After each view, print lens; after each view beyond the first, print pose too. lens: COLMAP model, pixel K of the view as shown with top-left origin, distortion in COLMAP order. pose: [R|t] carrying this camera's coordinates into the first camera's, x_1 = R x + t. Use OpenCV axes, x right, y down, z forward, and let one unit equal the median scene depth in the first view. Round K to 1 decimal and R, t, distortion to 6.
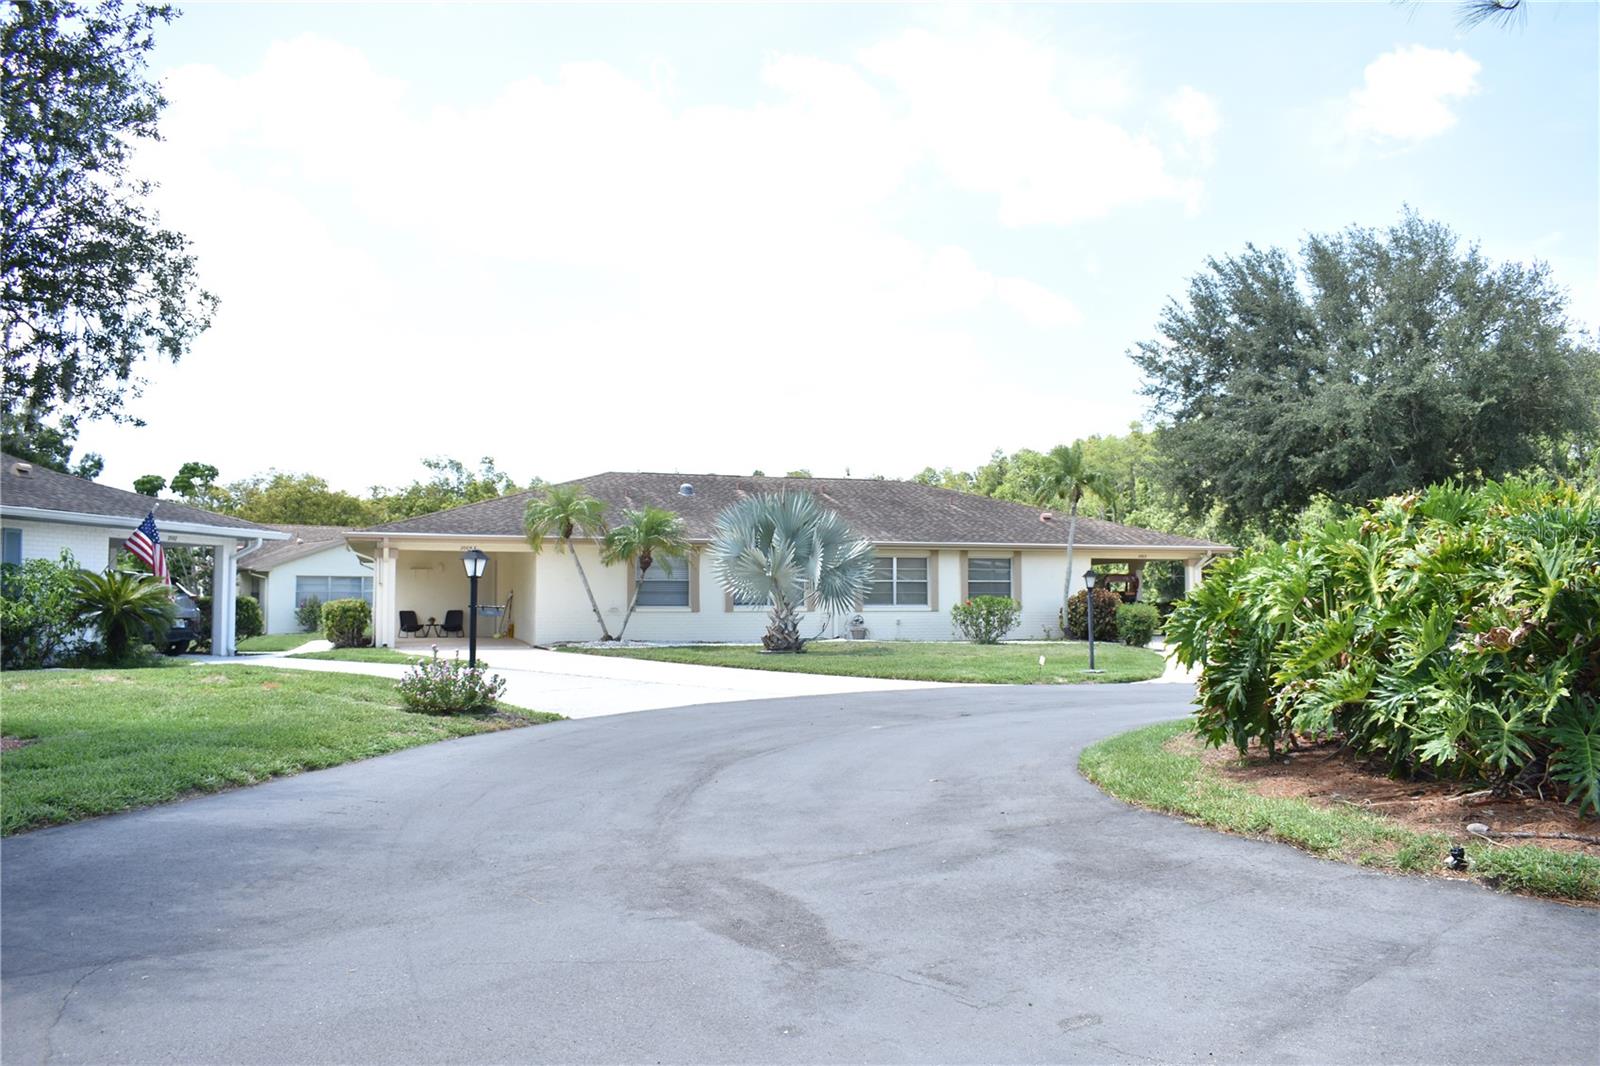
lens RADIAL K [[1244.7, 0, 804.2], [0, 1244.7, 534.8], [0, 0, 1]] dist [-0.094389, 0.017291]
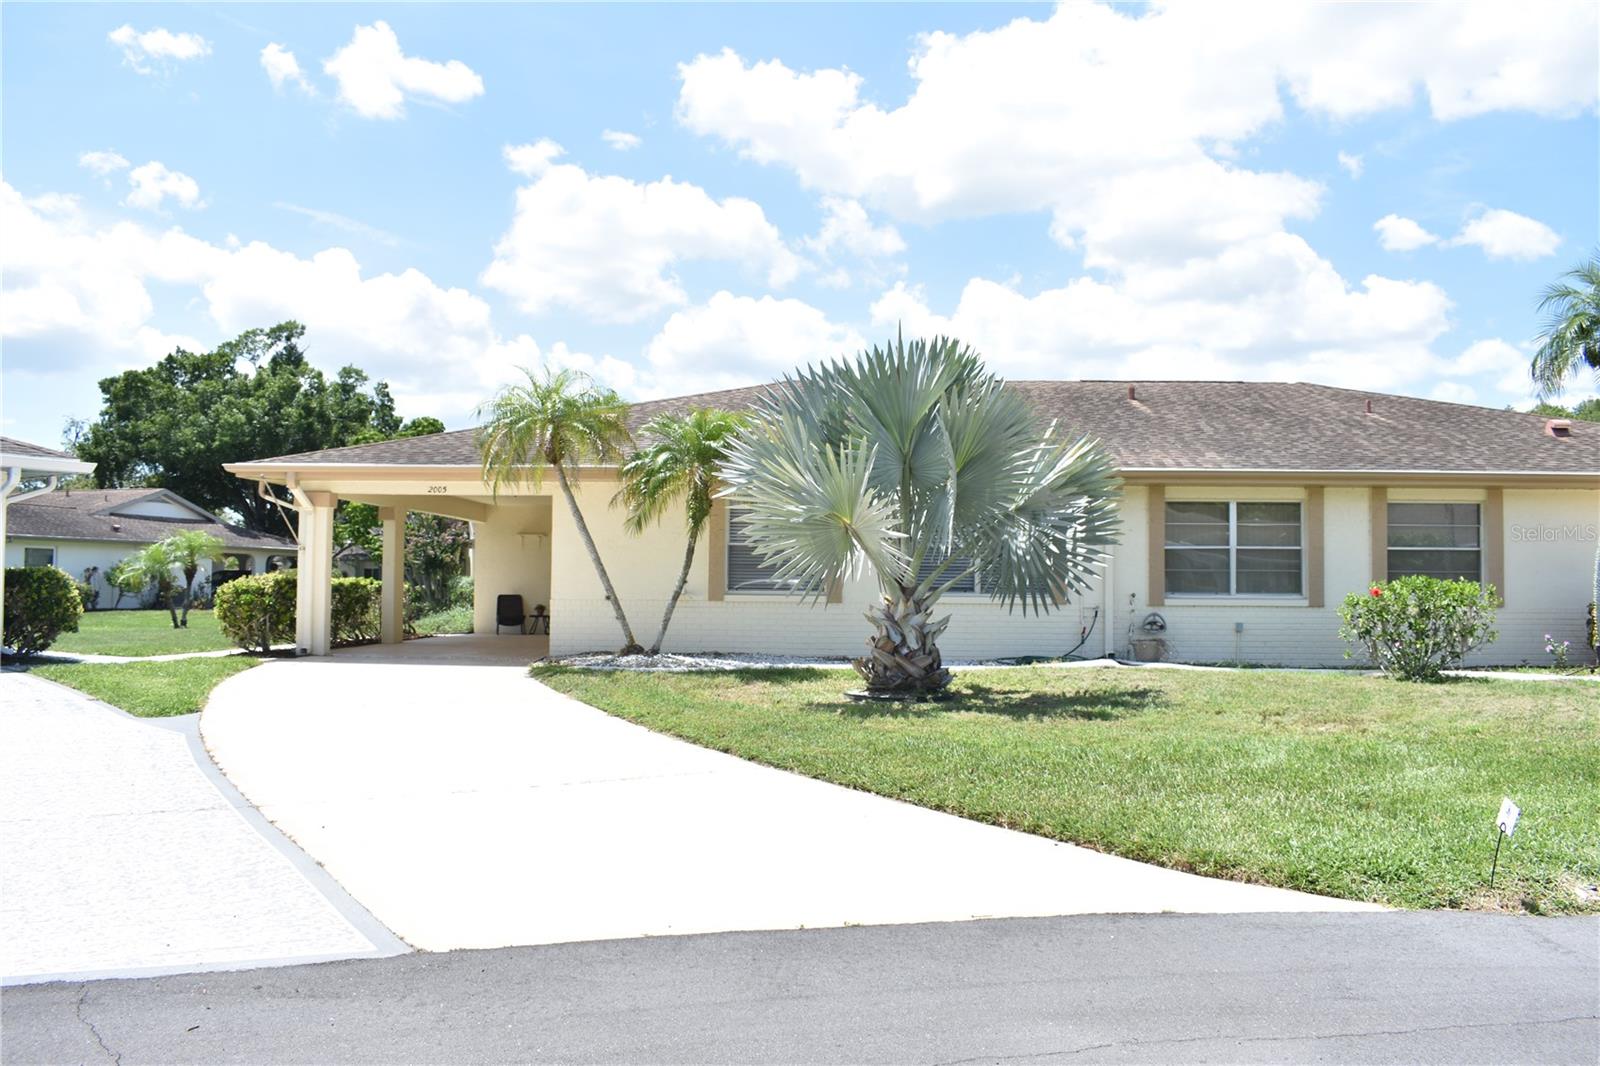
lens RADIAL K [[1244.7, 0, 791.9], [0, 1244.7, 535.9], [0, 0, 1]] dist [-0.094389, 0.017291]
pose [[0.924291, -0.005205, -0.381653, 0.103586], [0.010285, 0.999884, 0.011271, 0.026512], [0.381550, -0.014343, 0.924237, 0.490132]]
